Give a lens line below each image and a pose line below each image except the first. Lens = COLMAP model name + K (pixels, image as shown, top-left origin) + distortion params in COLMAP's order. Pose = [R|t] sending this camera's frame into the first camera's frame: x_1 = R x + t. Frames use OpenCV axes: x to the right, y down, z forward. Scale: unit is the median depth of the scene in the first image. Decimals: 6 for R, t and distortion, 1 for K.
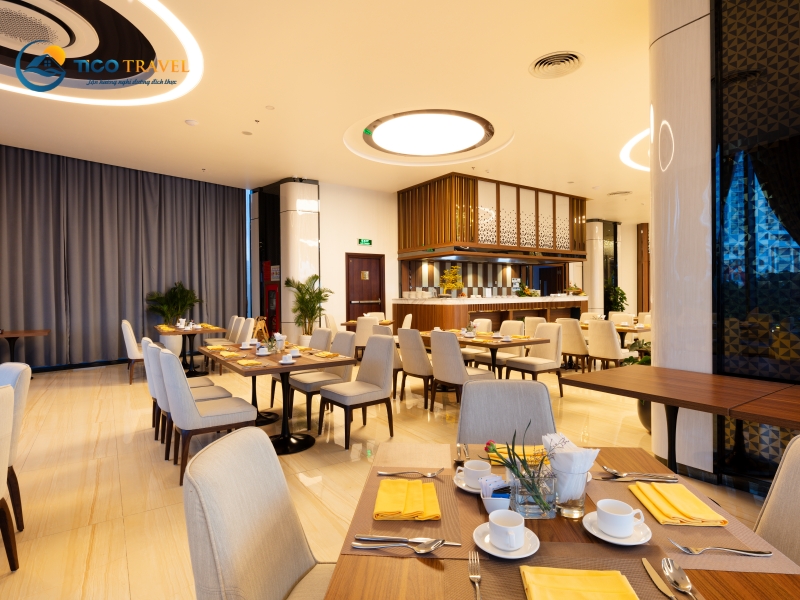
lens RADIAL K [[445.9, 0, 400.0], [0, 445.9, 300.0], [0, 0, 1]] dist [0.002168, 0.000324]
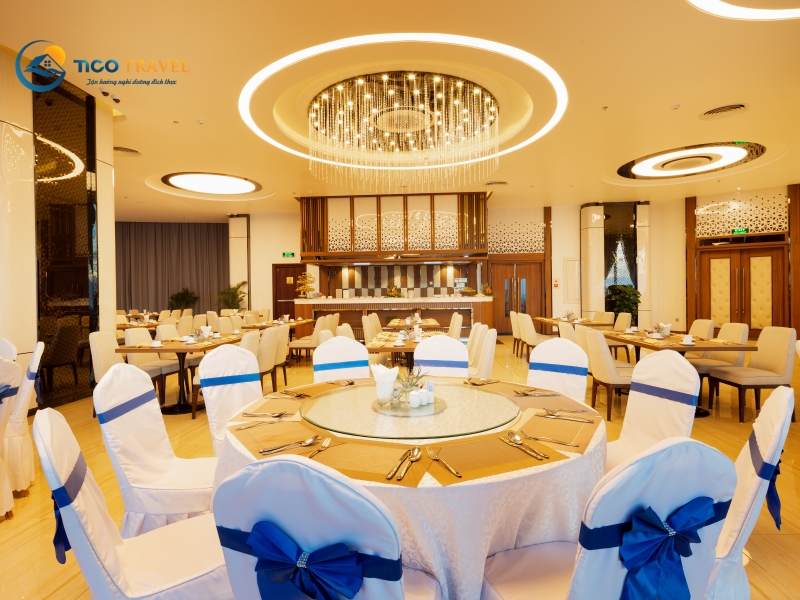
lens RADIAL K [[430.5, 0, 400.0], [0, 430.5, 300.0], [0, 0, 1]] dist [-0.004003, -0.002059]
pose [[0.784308, 0.010243, -0.620287, 0.894989], [-0.002968, 0.999914, 0.012759, -0.013772], [0.620365, -0.008166, 0.784271, 0.195736]]
